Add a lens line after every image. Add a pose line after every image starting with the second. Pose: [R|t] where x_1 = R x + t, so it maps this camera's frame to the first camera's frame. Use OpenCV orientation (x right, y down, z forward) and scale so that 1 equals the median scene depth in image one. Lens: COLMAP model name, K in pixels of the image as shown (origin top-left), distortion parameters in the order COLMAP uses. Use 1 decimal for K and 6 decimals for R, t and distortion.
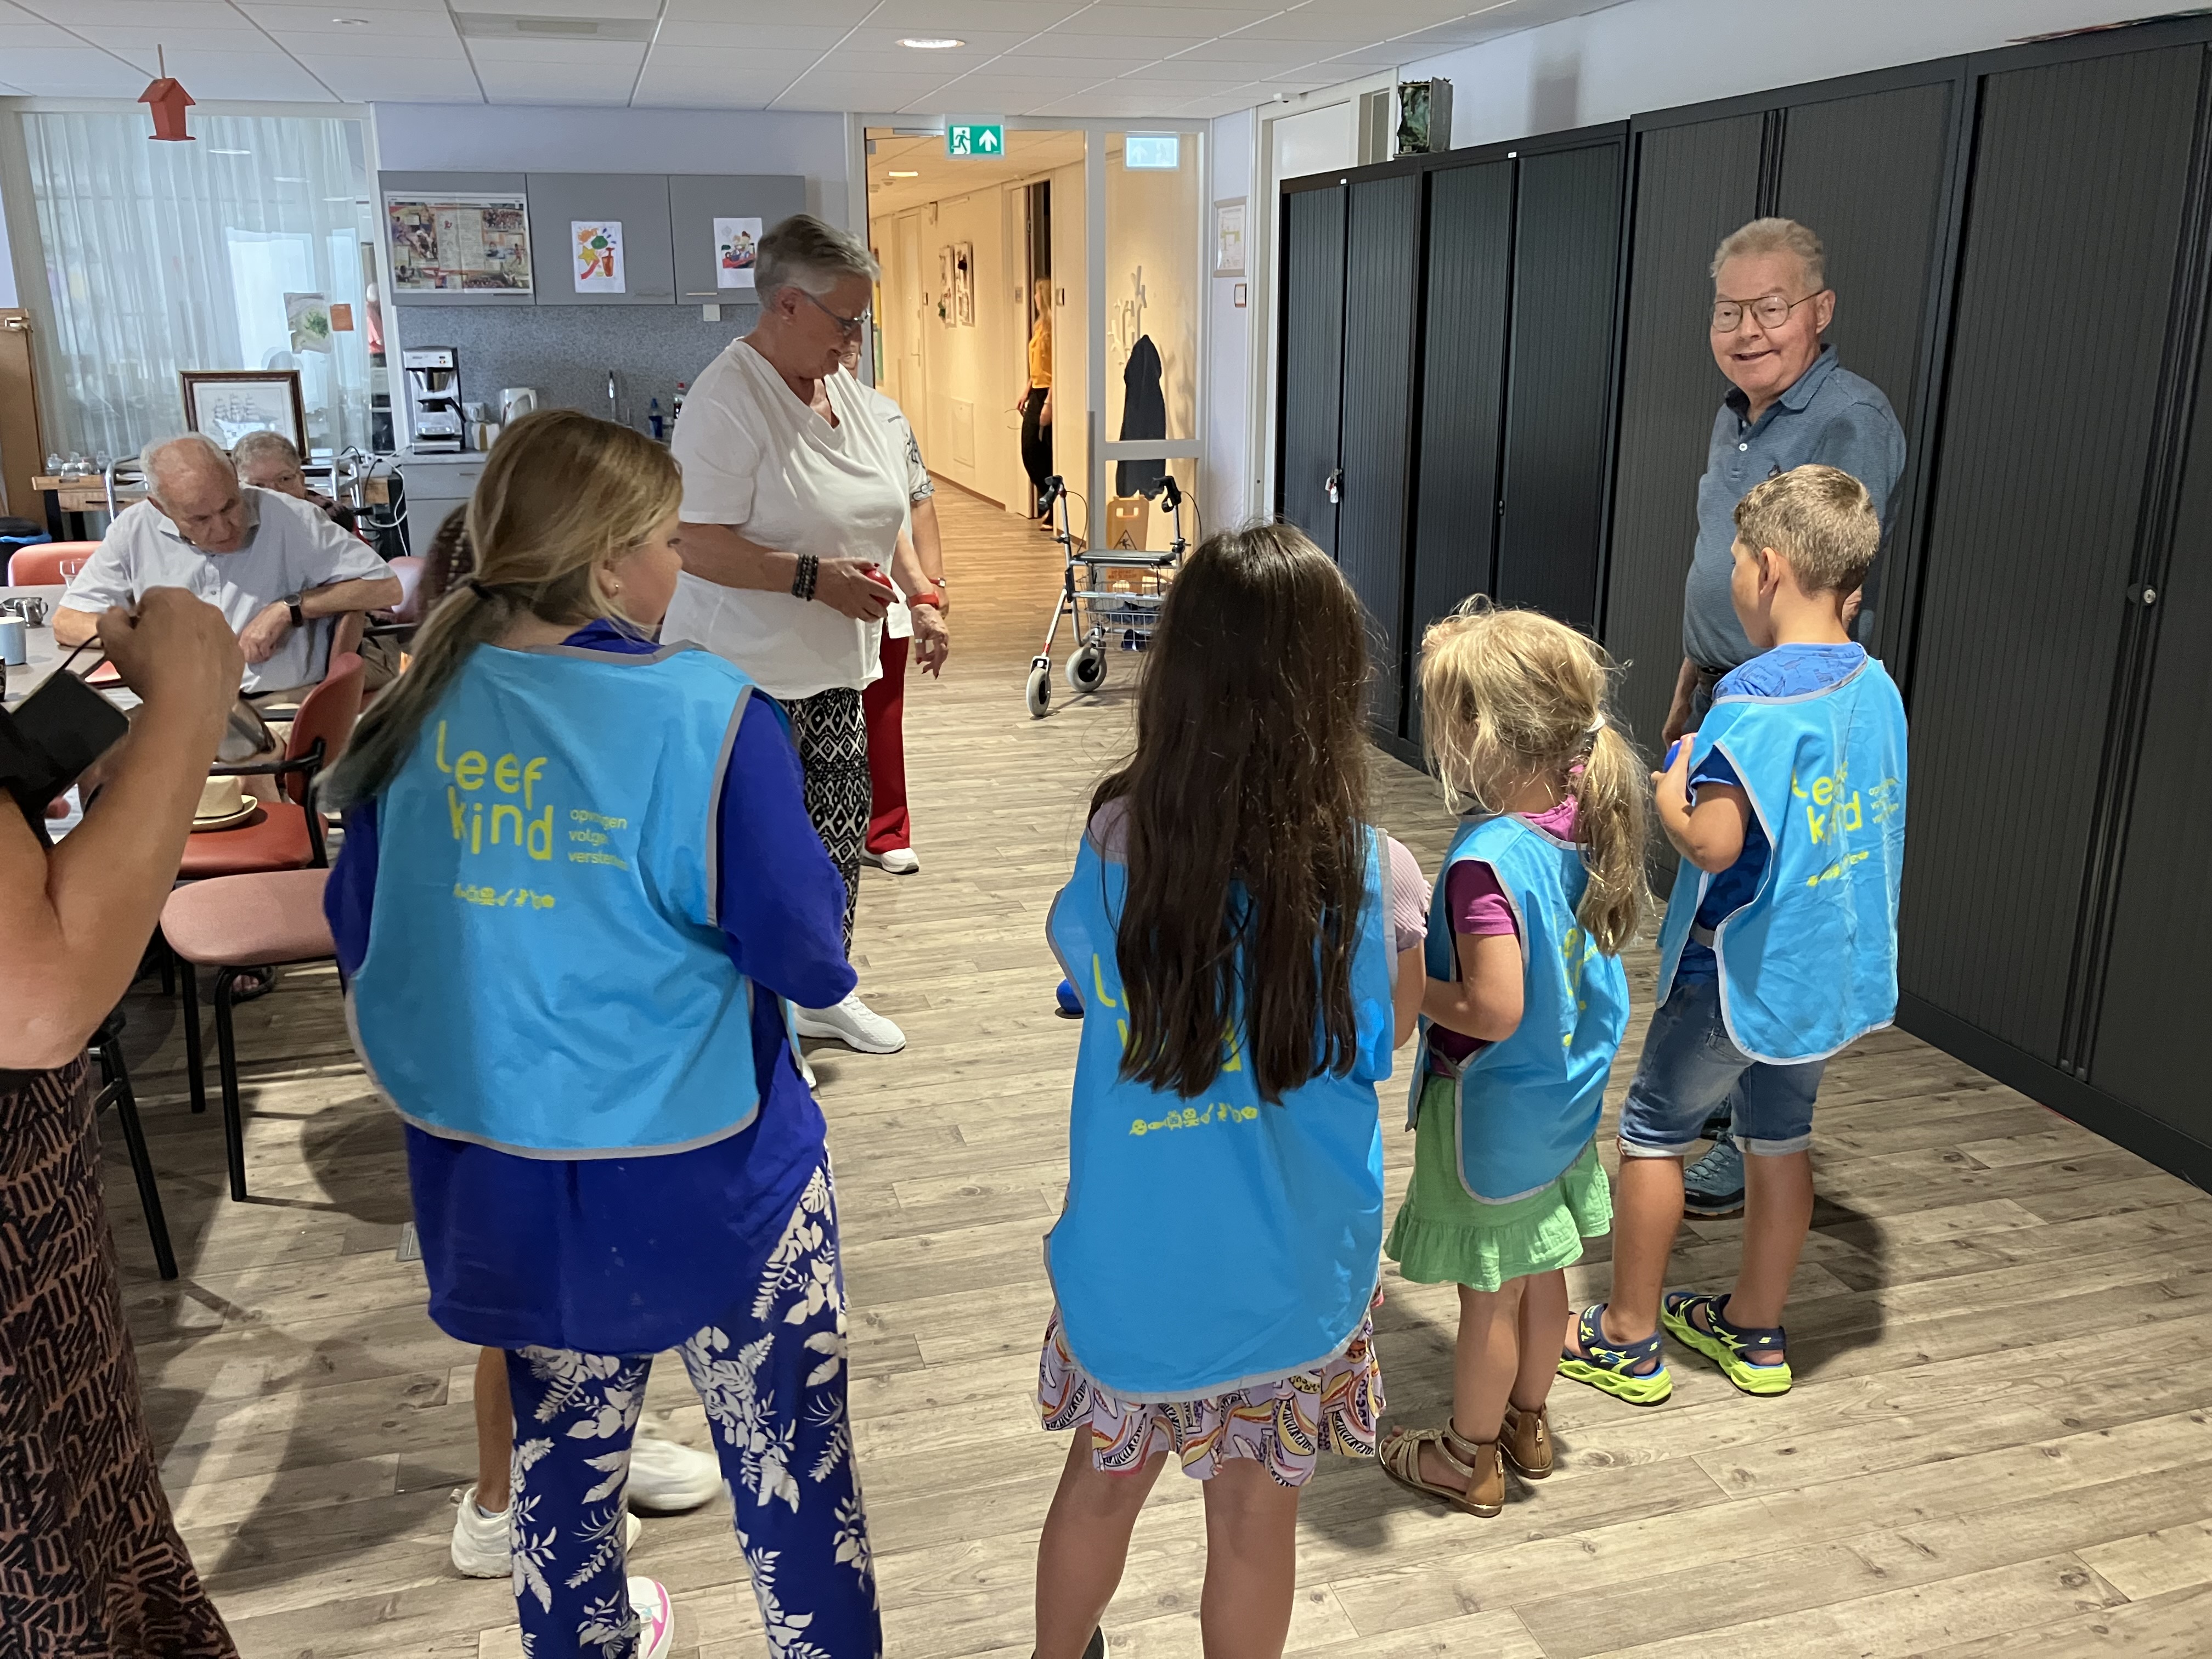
lens RADIAL K [[1821.9, 0, 1055.1], [0, 1821.9, 833.2], [0, 0, 1]] dist [0.002670, 0.061442]
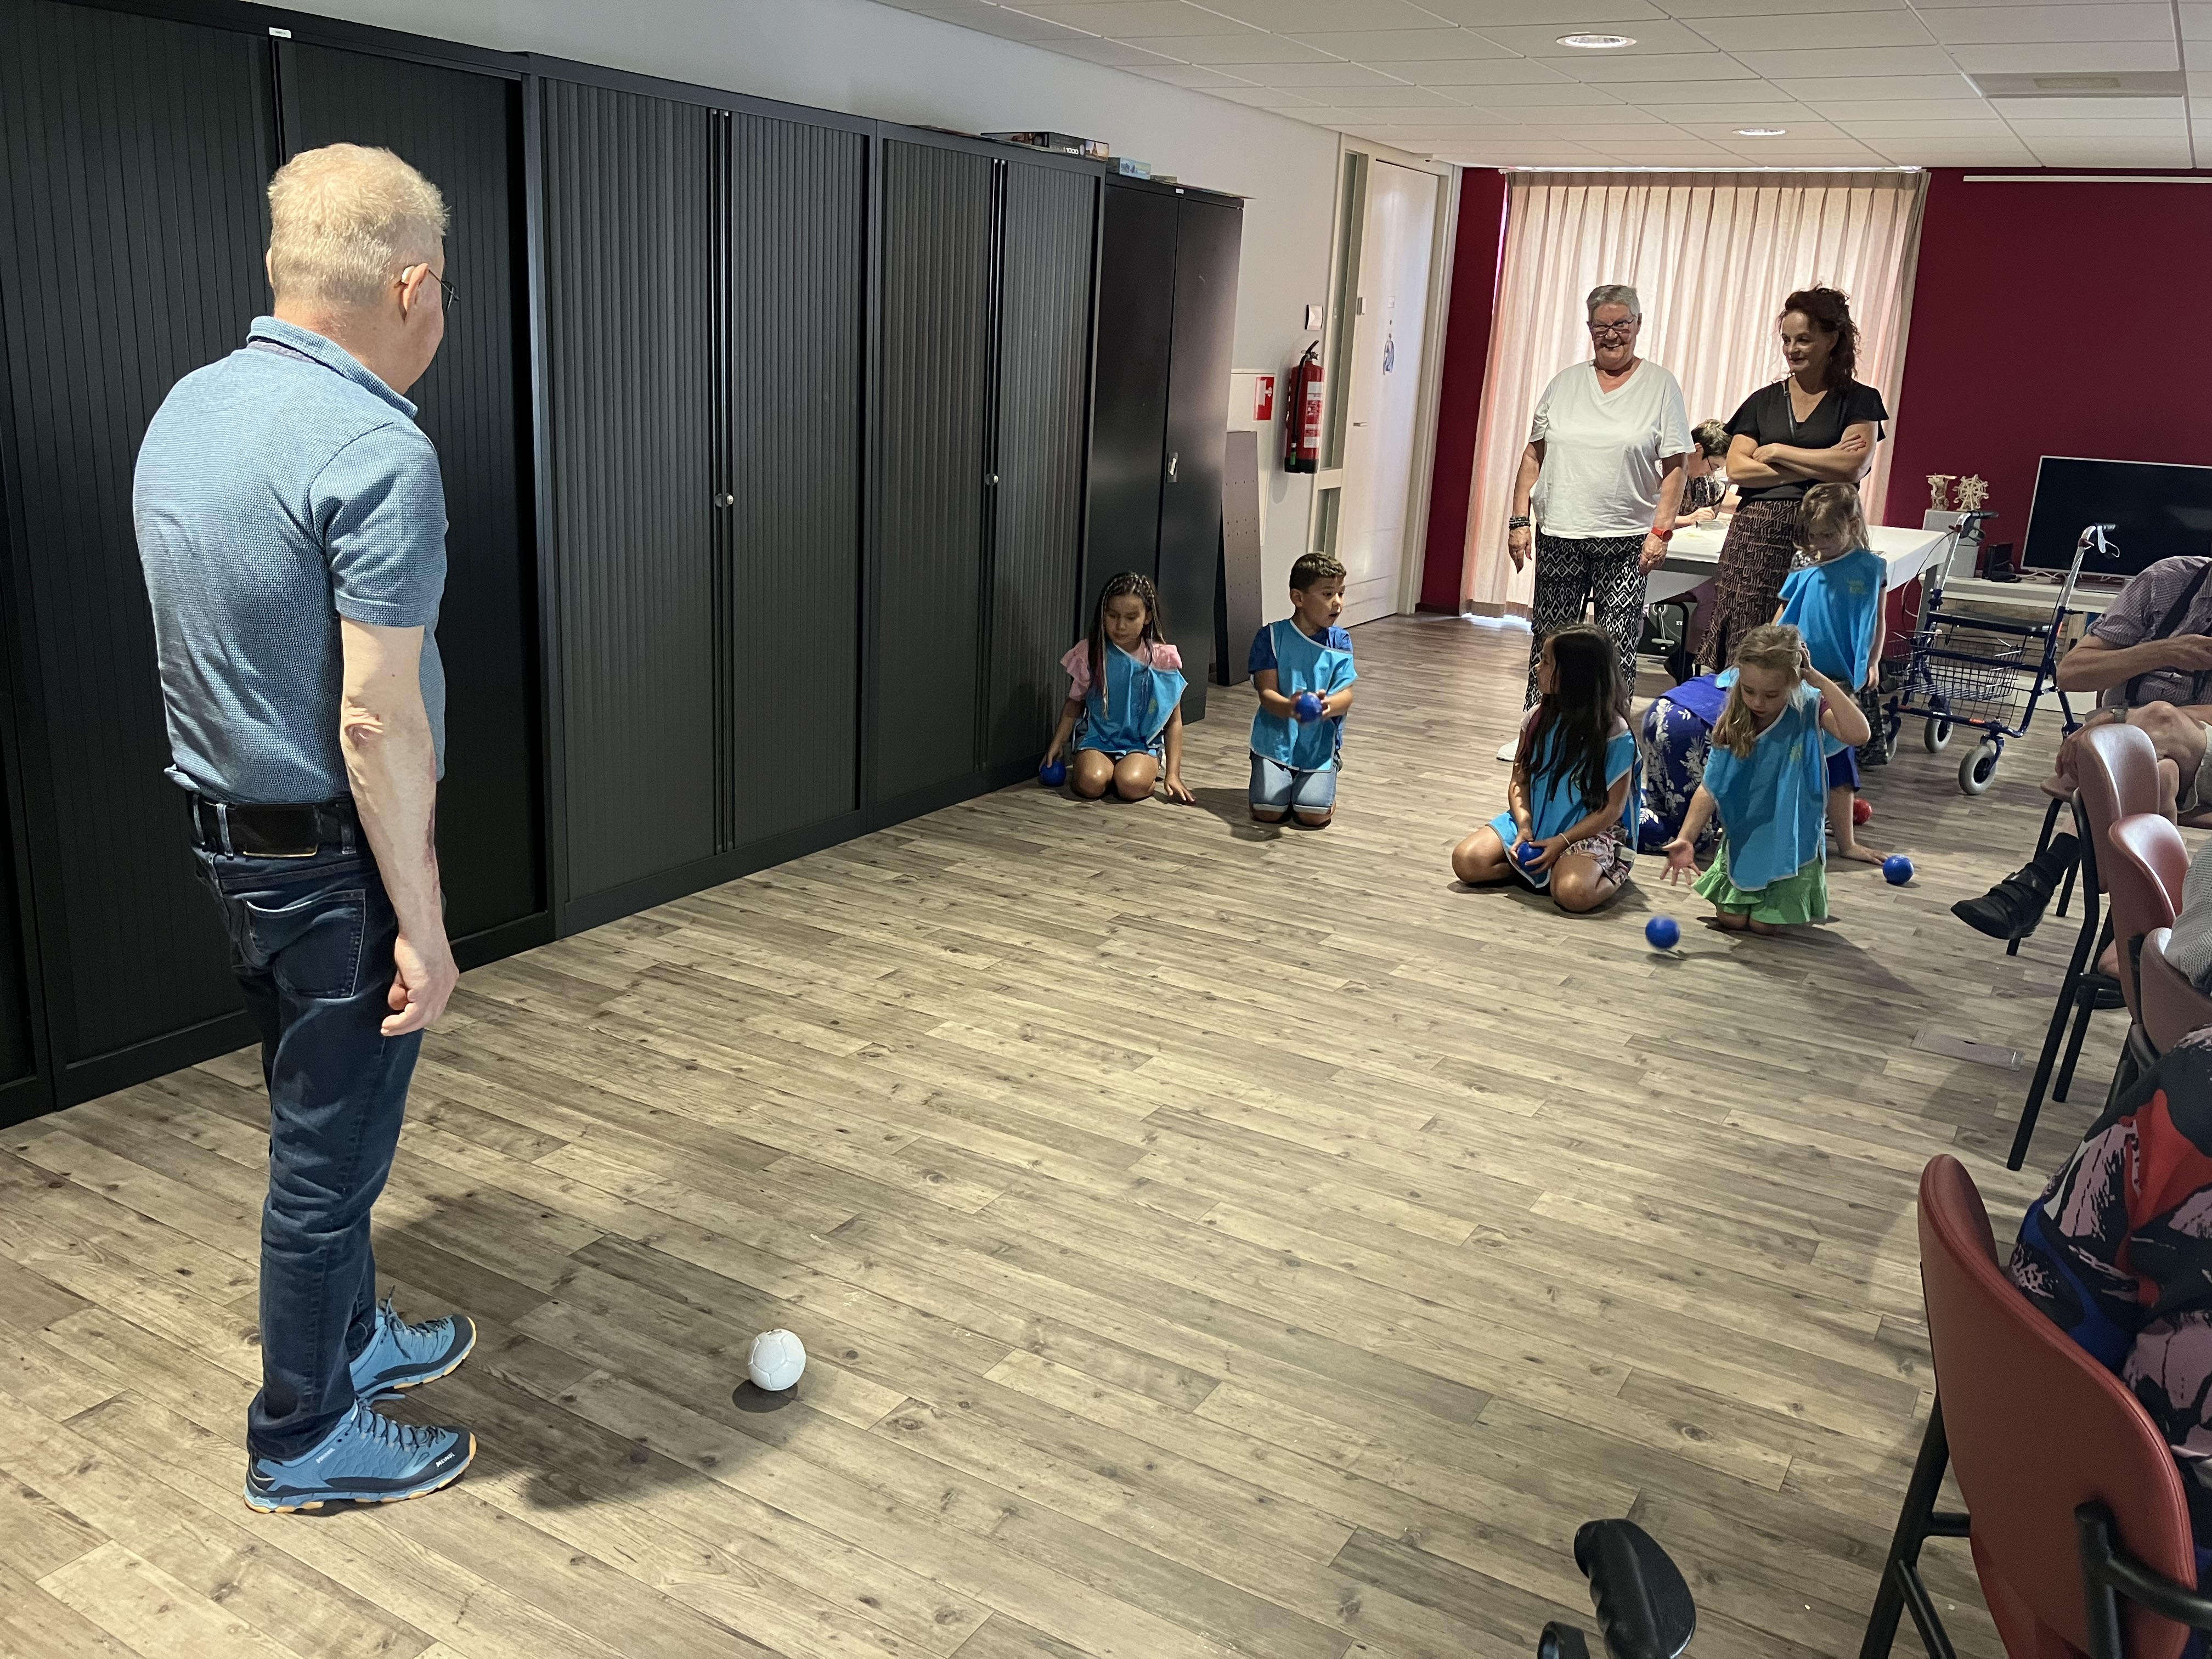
lens RADIAL K [[1818.4, 0, 1104.2], [0, 1818.4, 811.0], [0, 0, 1]] dist [-0.003831, 0.018950]
pose [[-0.704413, -0.206413, 0.679114, -0.291004], [0.160662, 0.885581, 0.435815, -0.238625], [-0.691368, 0.416102, -0.590652, 0.850353]]
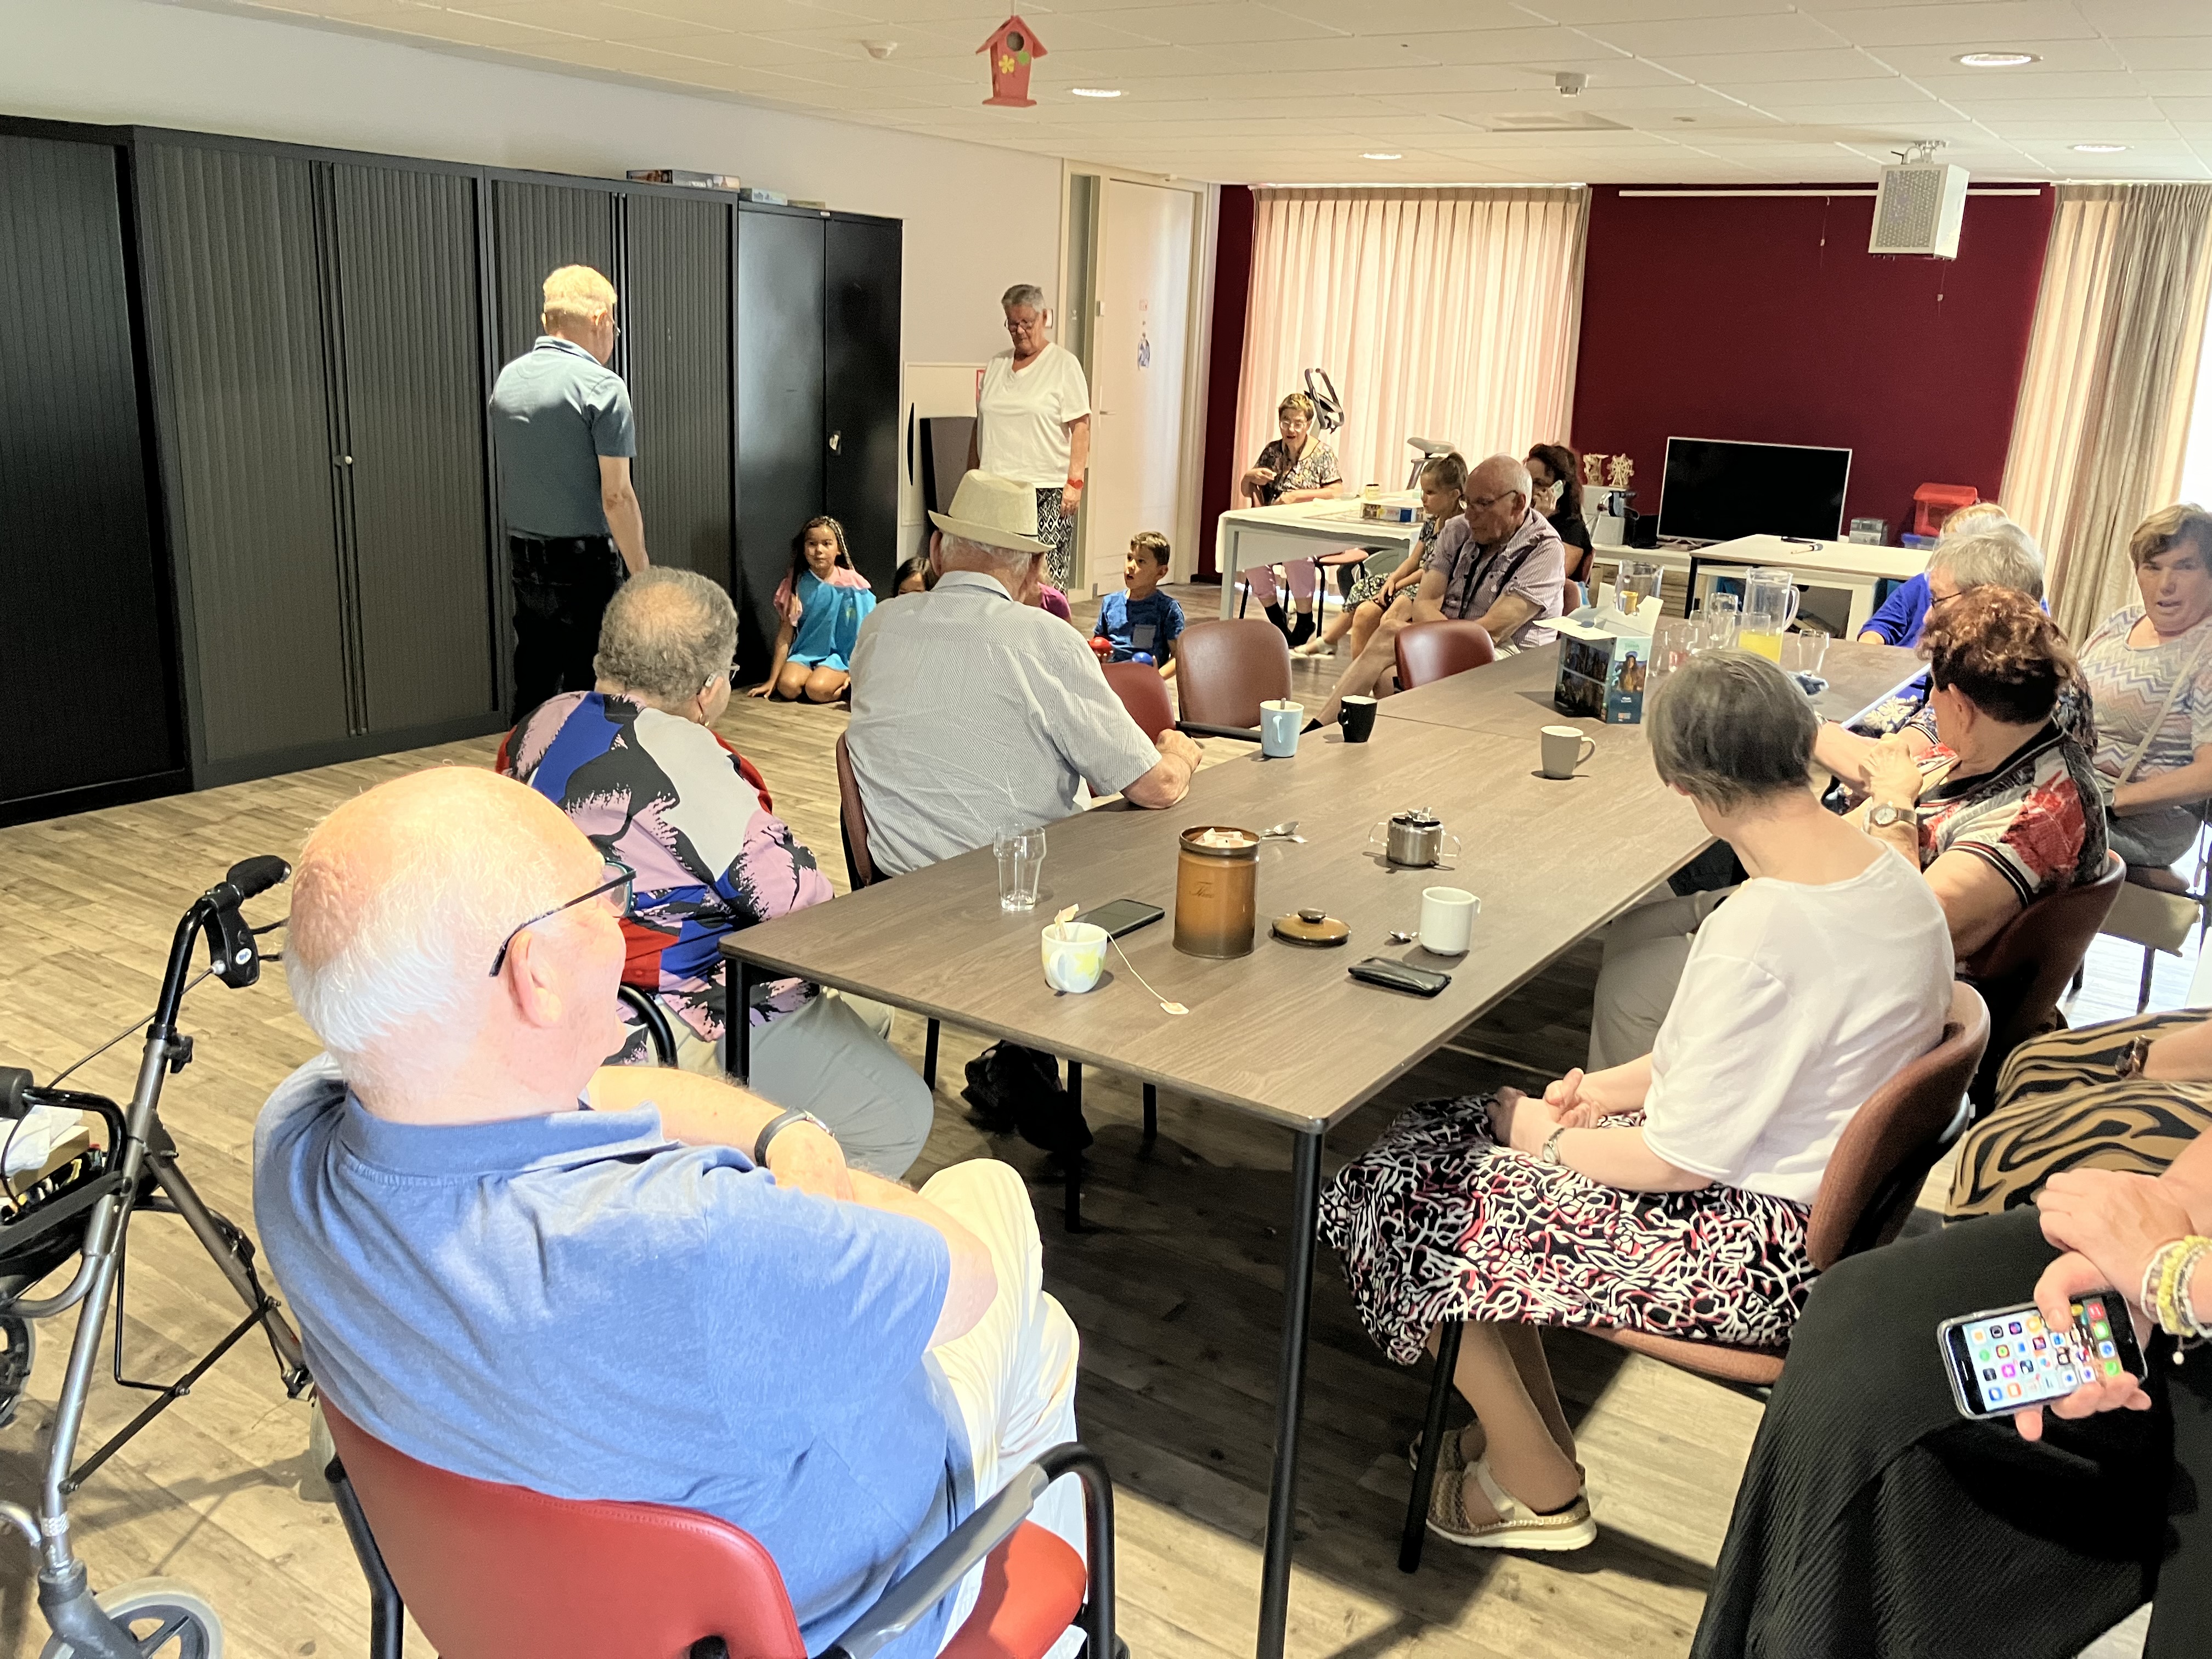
lens RADIAL K [[1809.0, 0, 1113.1], [0, 1809.0, 812.3], [0, 0, 1]] dist [-0.009261, 0.000903]
pose [[-0.663779, -0.214406, 0.716539, -0.571529], [0.175438, 0.886668, 0.427833, -0.228602], [-0.727062, 0.409694, -0.550936, 0.791179]]
